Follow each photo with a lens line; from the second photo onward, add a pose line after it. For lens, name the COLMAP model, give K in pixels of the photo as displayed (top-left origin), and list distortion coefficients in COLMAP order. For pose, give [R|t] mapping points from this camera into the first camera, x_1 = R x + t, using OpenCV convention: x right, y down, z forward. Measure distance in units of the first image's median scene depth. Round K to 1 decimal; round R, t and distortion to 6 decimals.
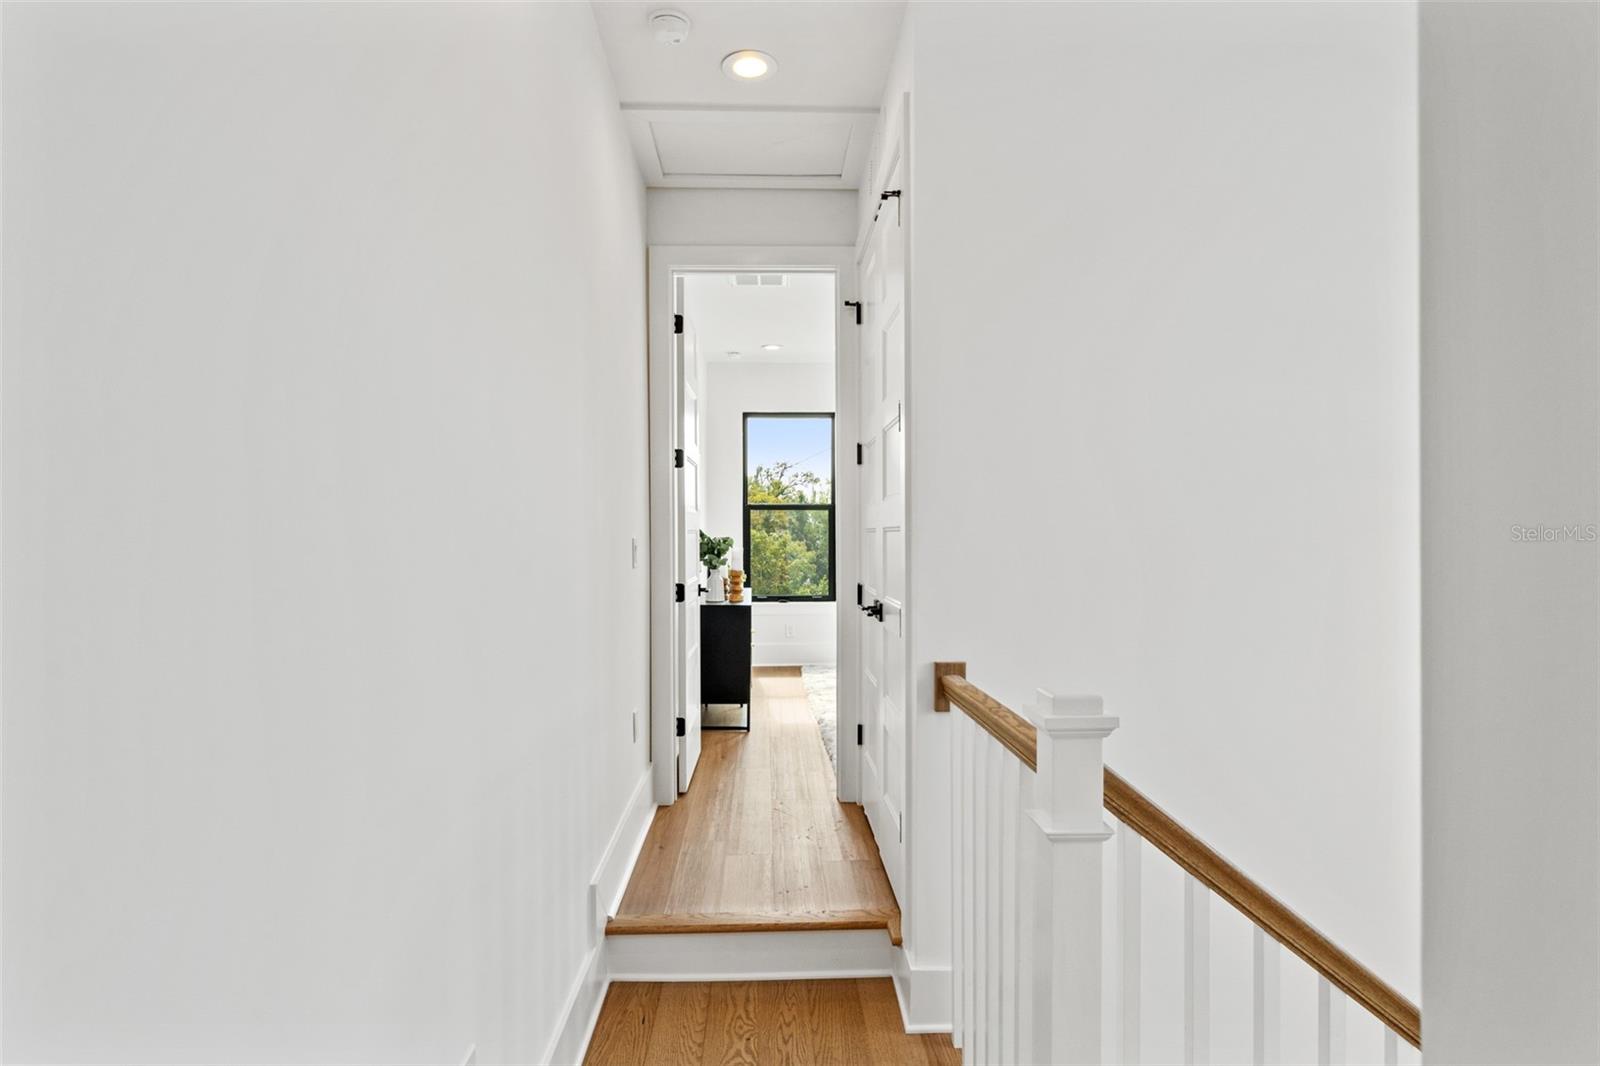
lens RADIAL K [[828.9, 0, 798.1], [0, 828.9, 534.8], [0, 0, 1]] dist [0.000844, 0.000035]
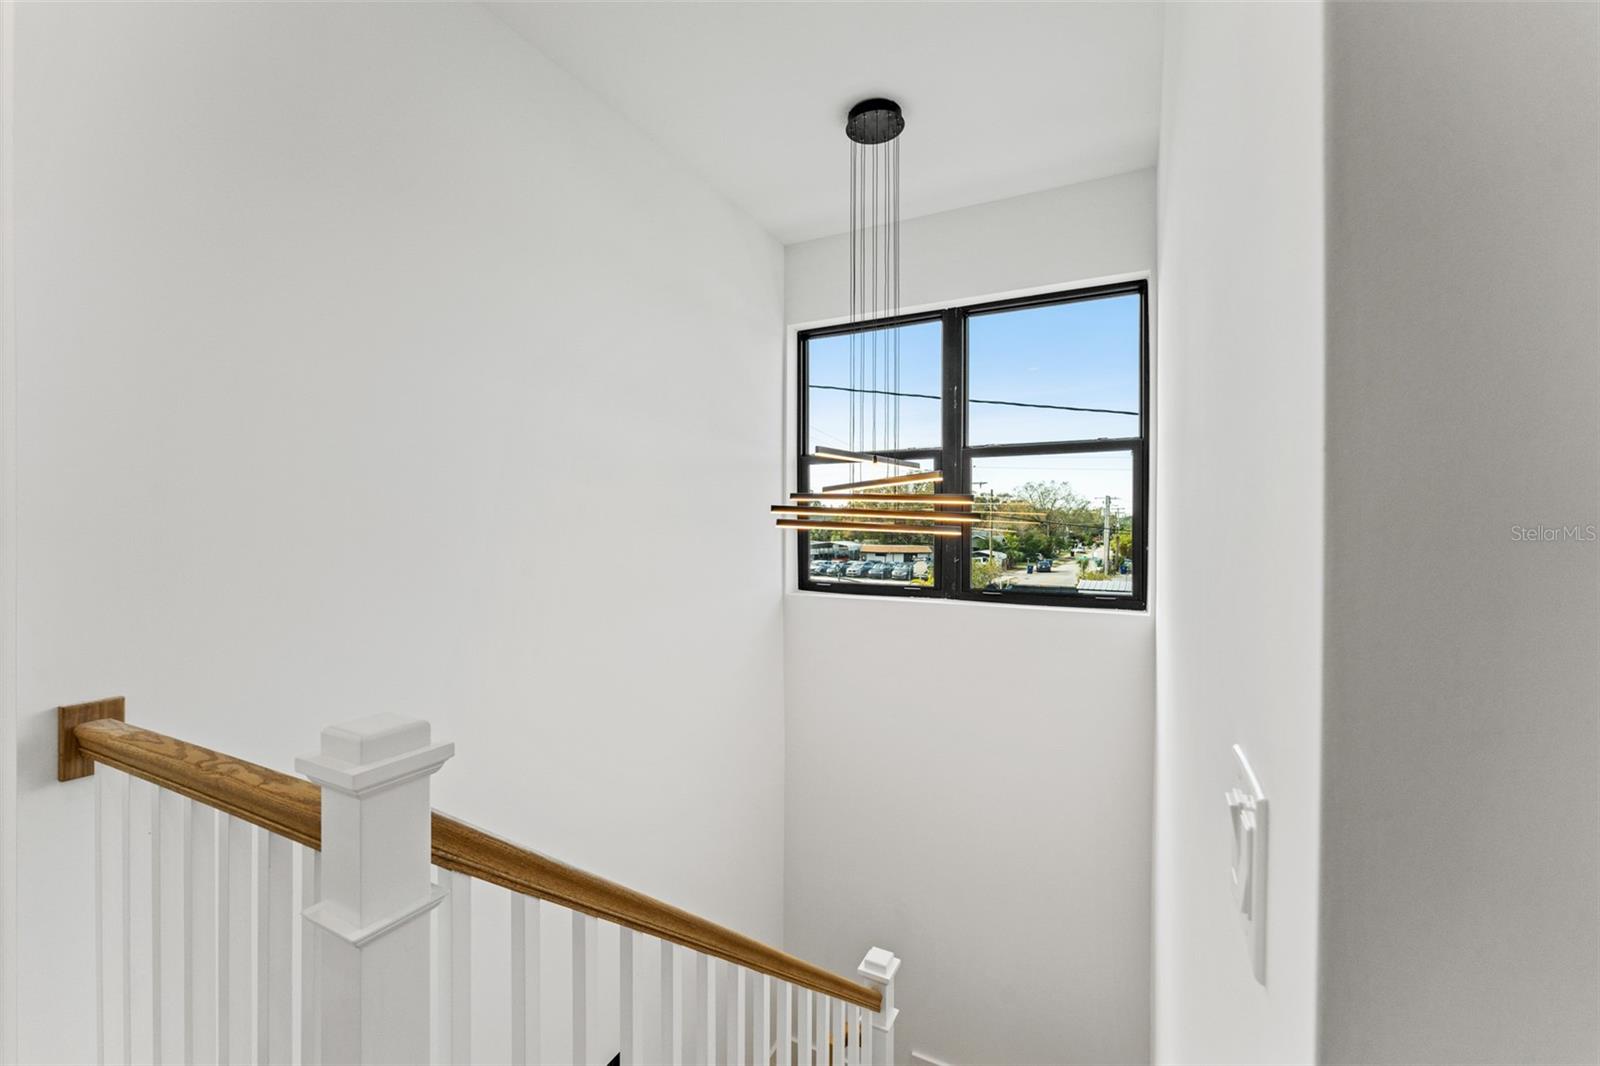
lens RADIAL K [[653.6, 0, 801.1], [0, 653.6, 525.2], [0, 0, 1]] dist [-0.000997, -0.000120]
pose [[0.498755, 0.000993, 0.866742, 0.014113], [-0.000464, 1.000000, -0.000879, 0.013735], [-0.866743, 0.000036, 0.498755, 0.387999]]
